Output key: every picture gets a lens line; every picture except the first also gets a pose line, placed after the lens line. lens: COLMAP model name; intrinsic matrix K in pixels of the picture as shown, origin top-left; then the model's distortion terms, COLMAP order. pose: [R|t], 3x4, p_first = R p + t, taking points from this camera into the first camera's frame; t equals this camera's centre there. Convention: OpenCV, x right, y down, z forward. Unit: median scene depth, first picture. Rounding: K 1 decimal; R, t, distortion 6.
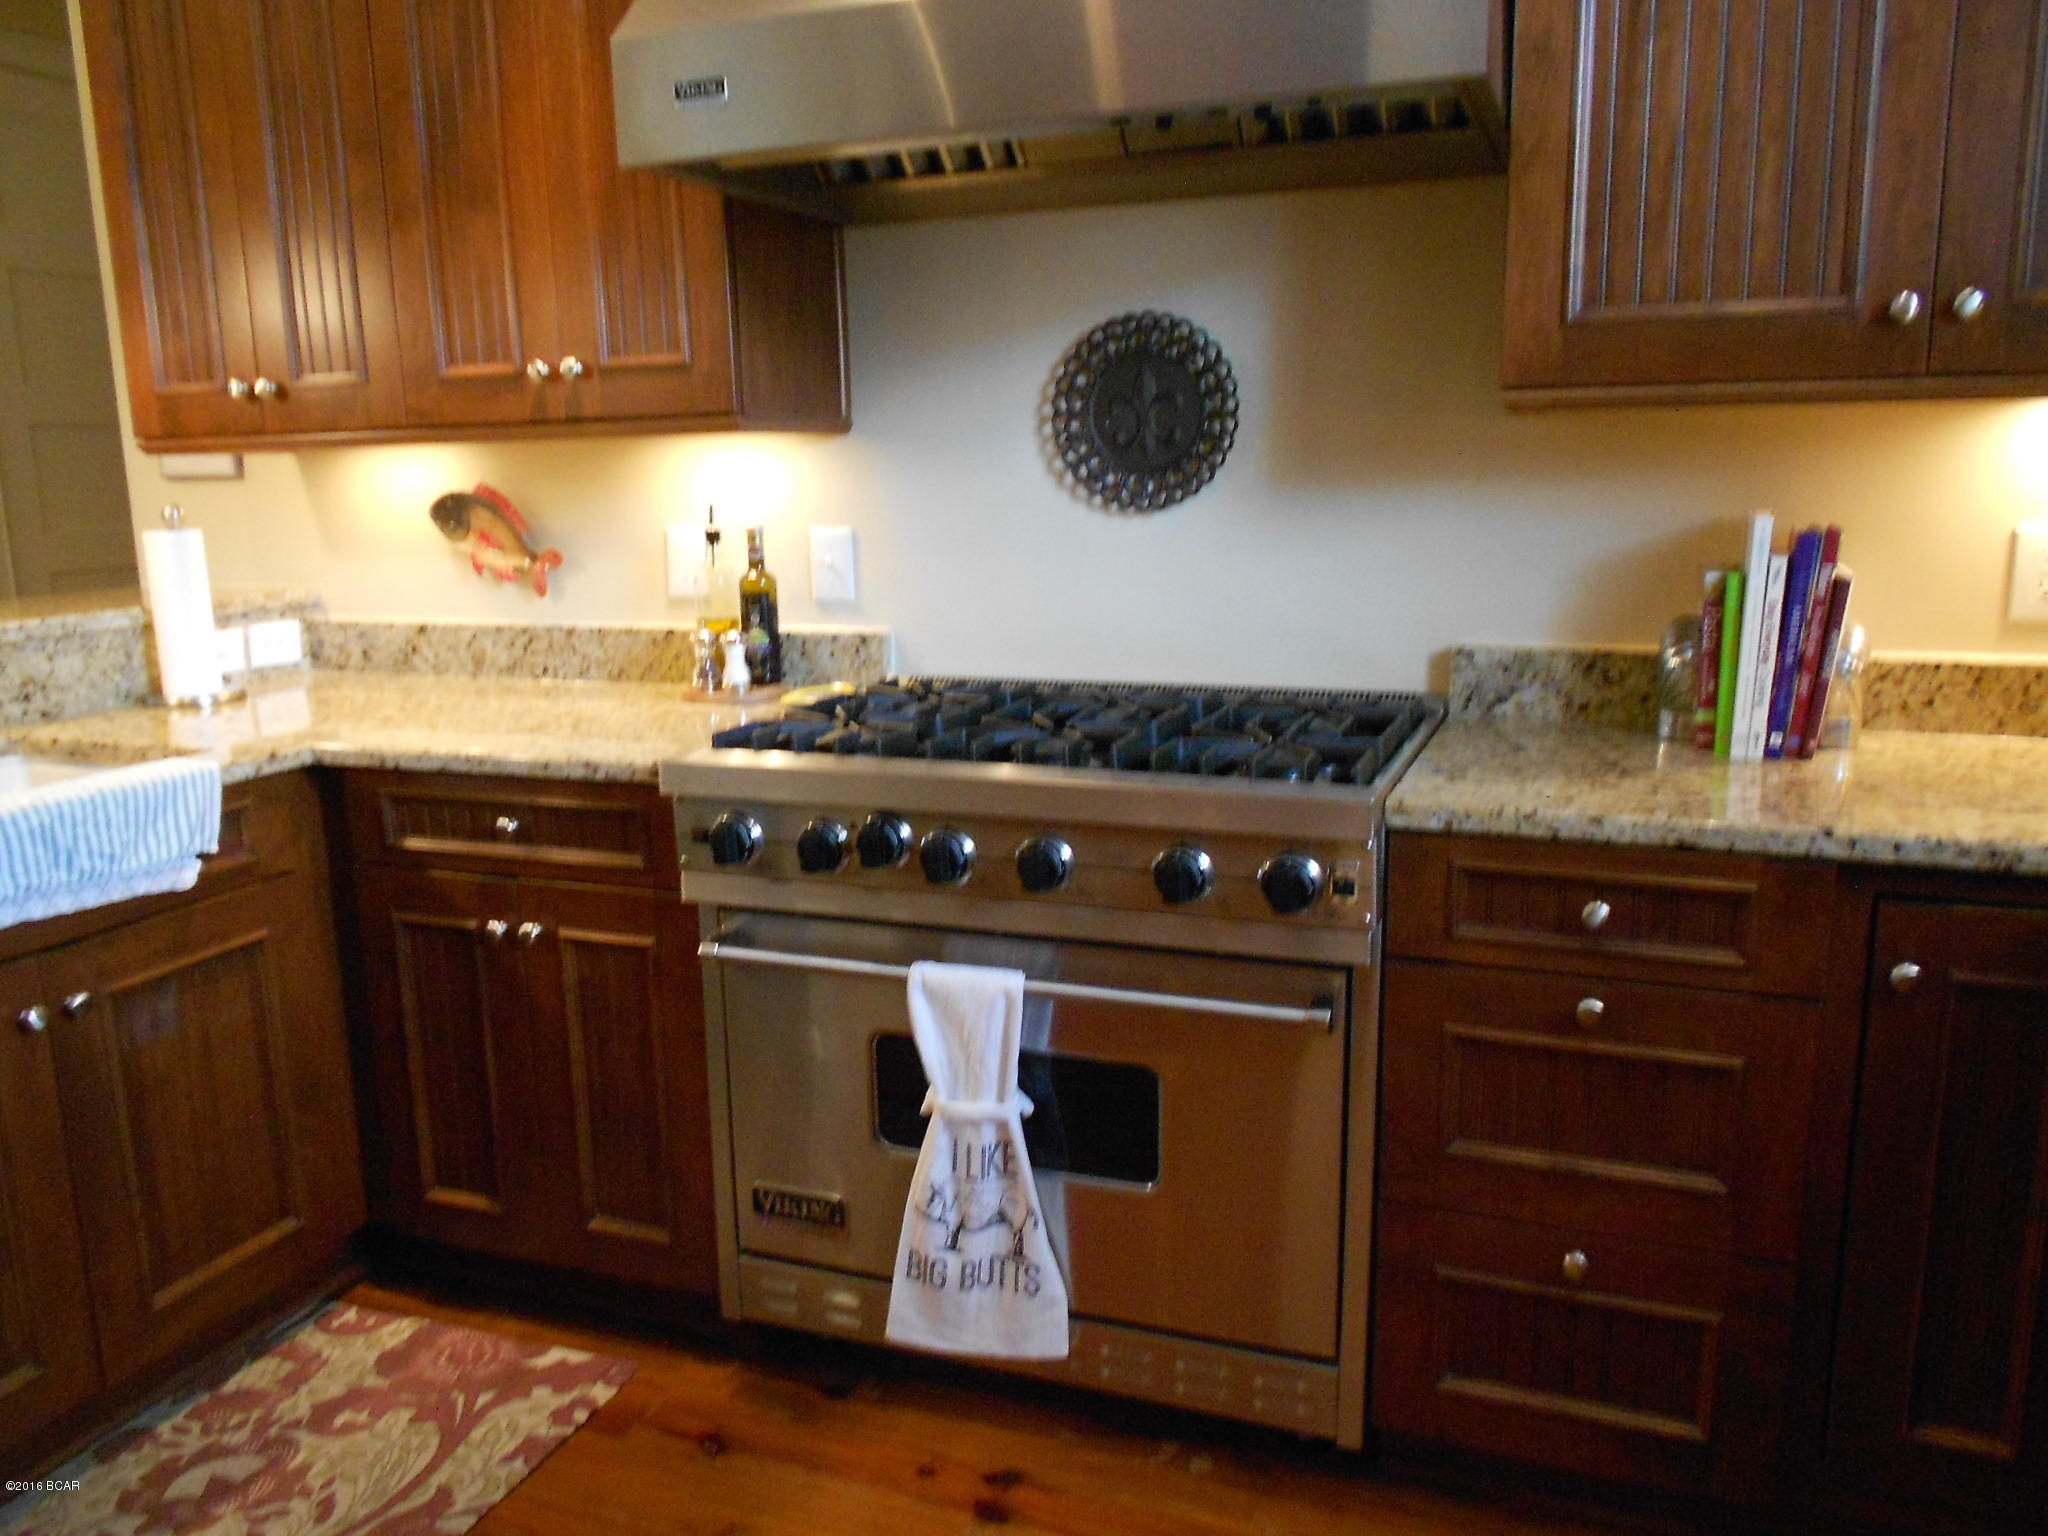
lens RADIAL K [[1555.2, 0, 1024.0], [0, 1555.2, 768.0], [0, 0, 1]] dist [-0.011341, -0.002829]
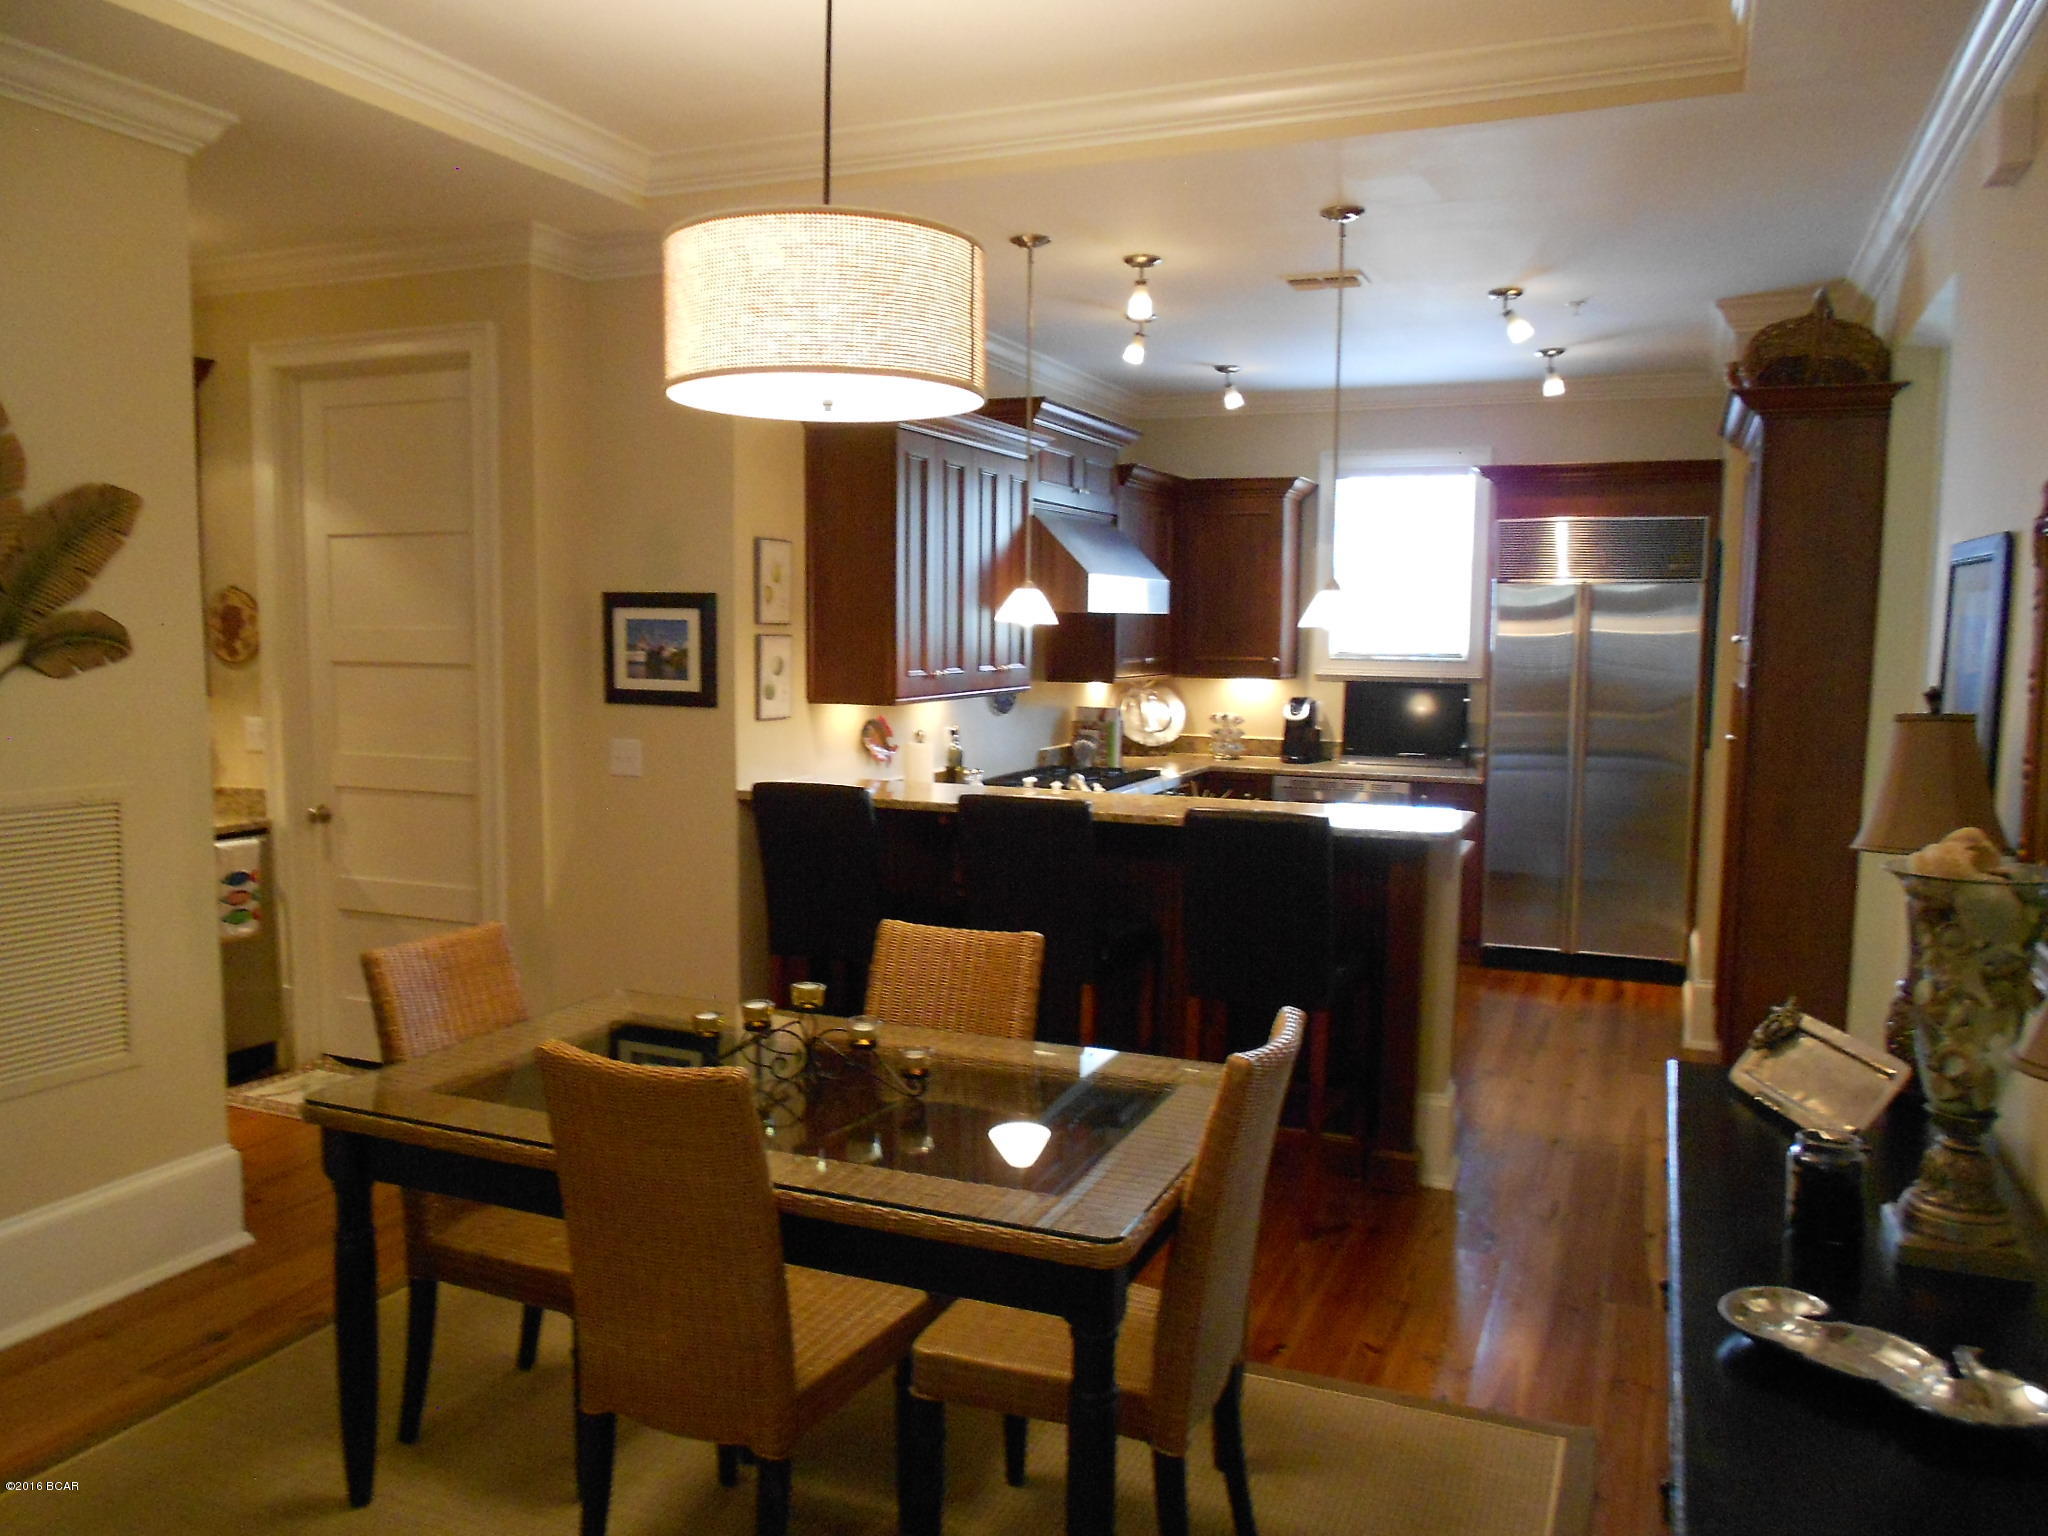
lens RADIAL K [[1551.8, 0, 1011.4], [0, 1551.8, 773.9], [0, 0, 1]] dist [-0.019001, -0.001639]
pose [[0.036466, -0.077276, 0.996343, -3.117776], [0.184628, 0.980364, 0.069279, -0.278971], [-0.982132, 0.181427, 0.050017, 0.945426]]
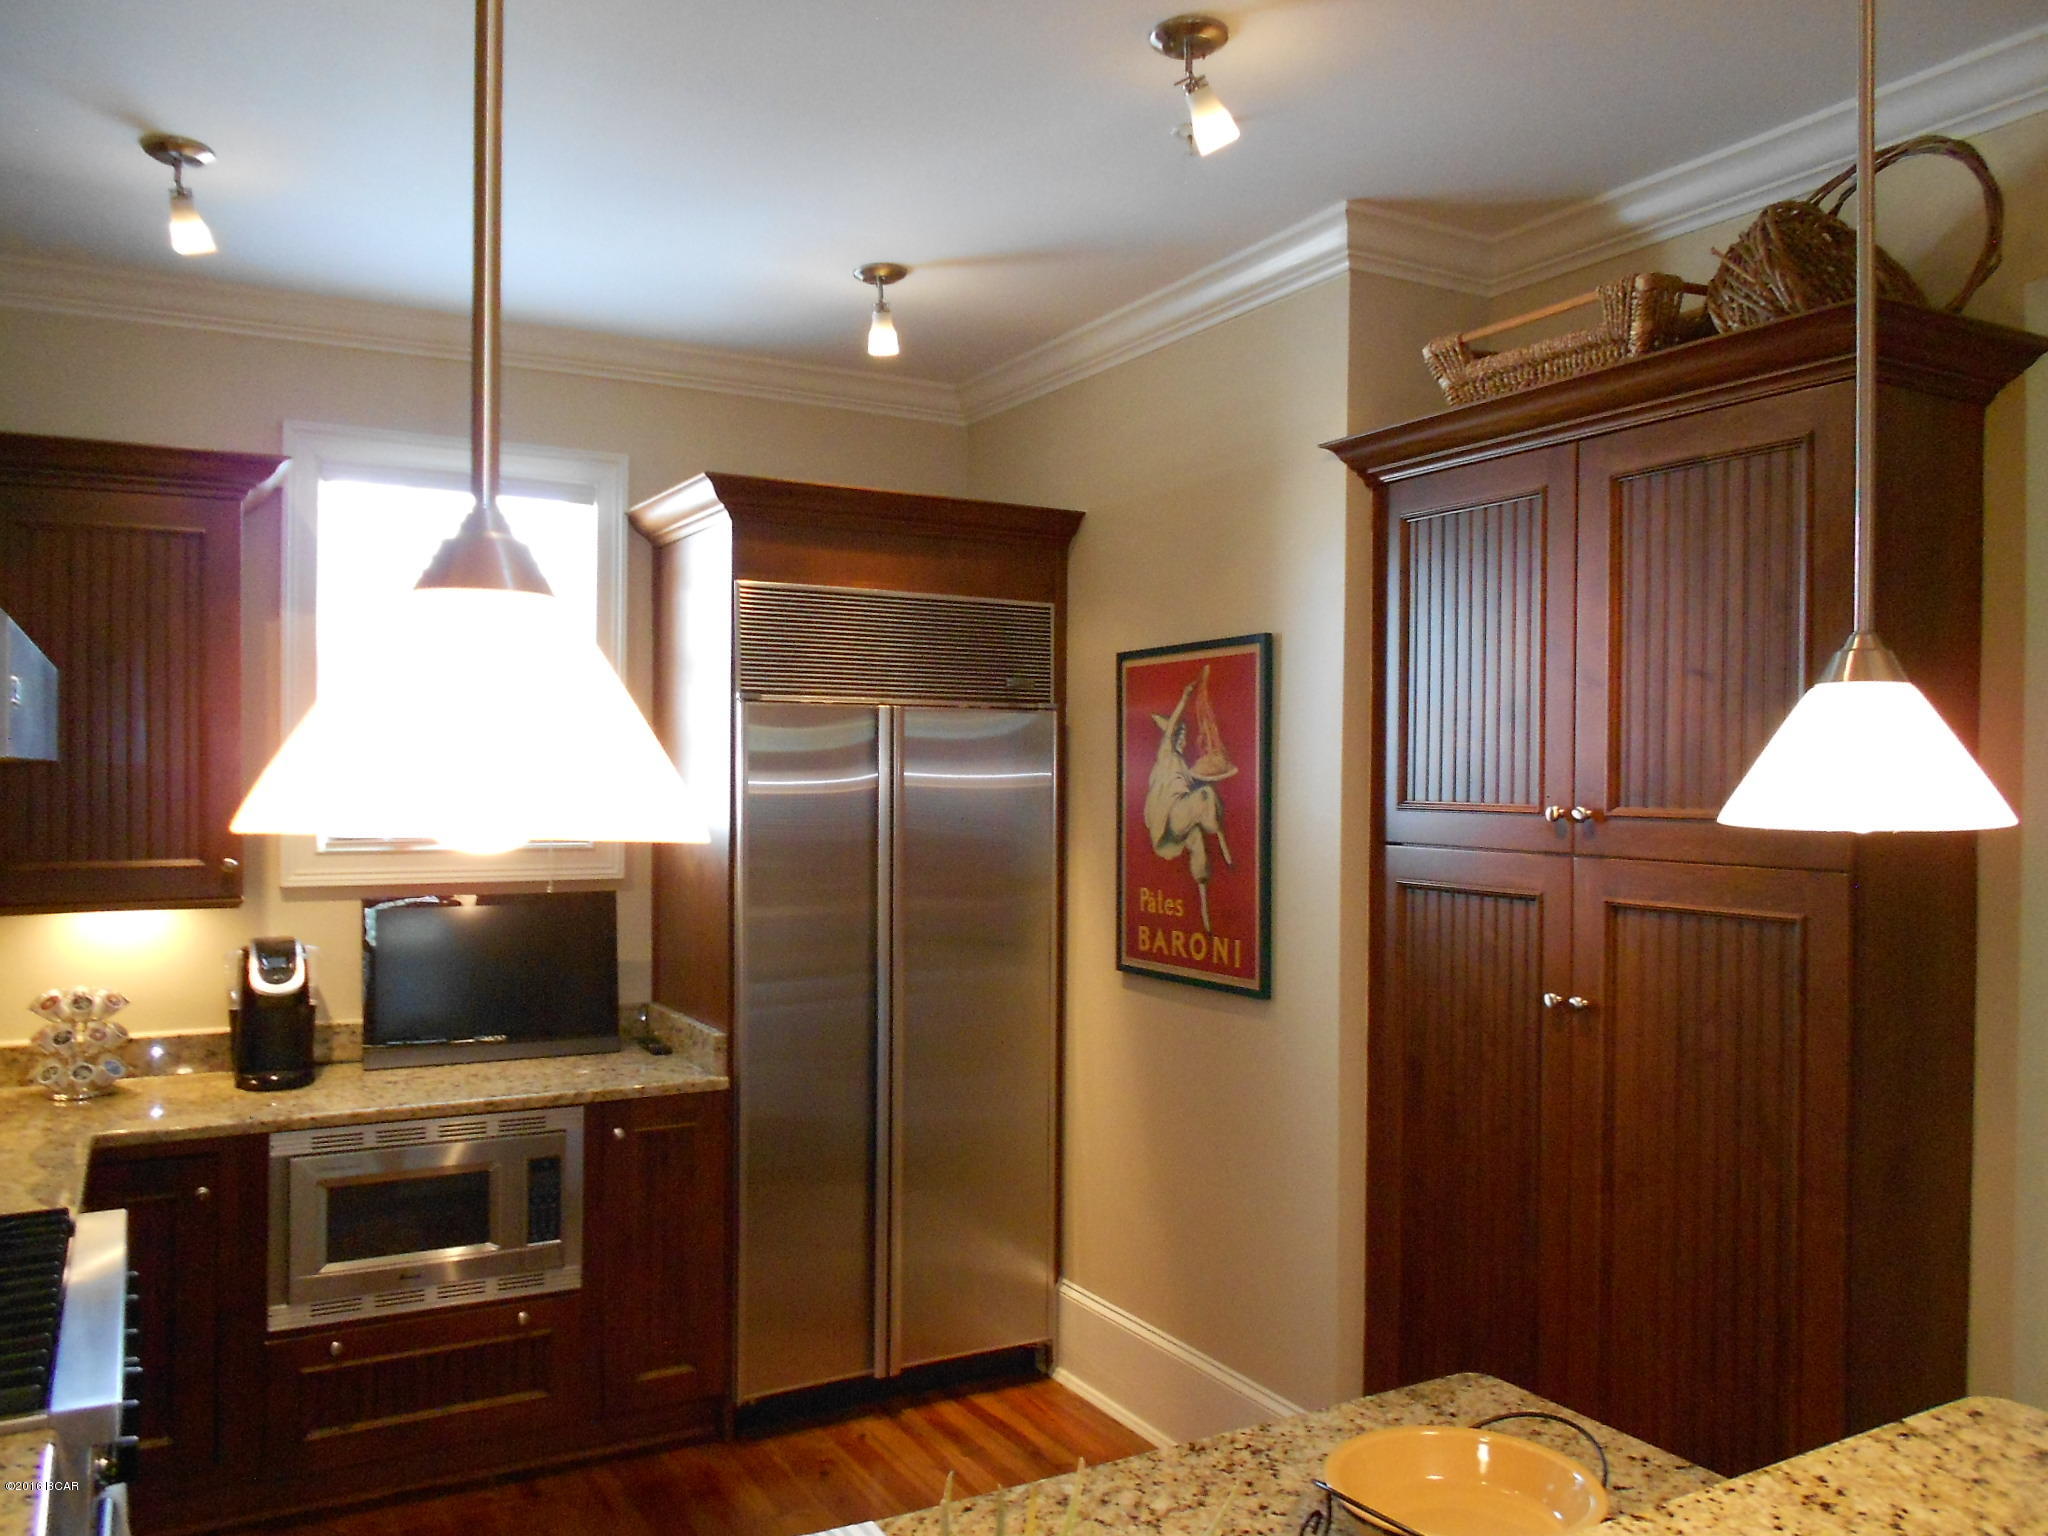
lens RADIAL K [[1551.8, 0, 1011.4], [0, 1551.8, 773.9], [0, 0, 1]] dist [-0.019001, -0.001639]
pose [[-0.771154, 0.015279, 0.636465, -1.090038], [0.134690, 0.980999, 0.139643, -0.380105], [-0.622238, 0.193411, -0.758559, 1.162225]]
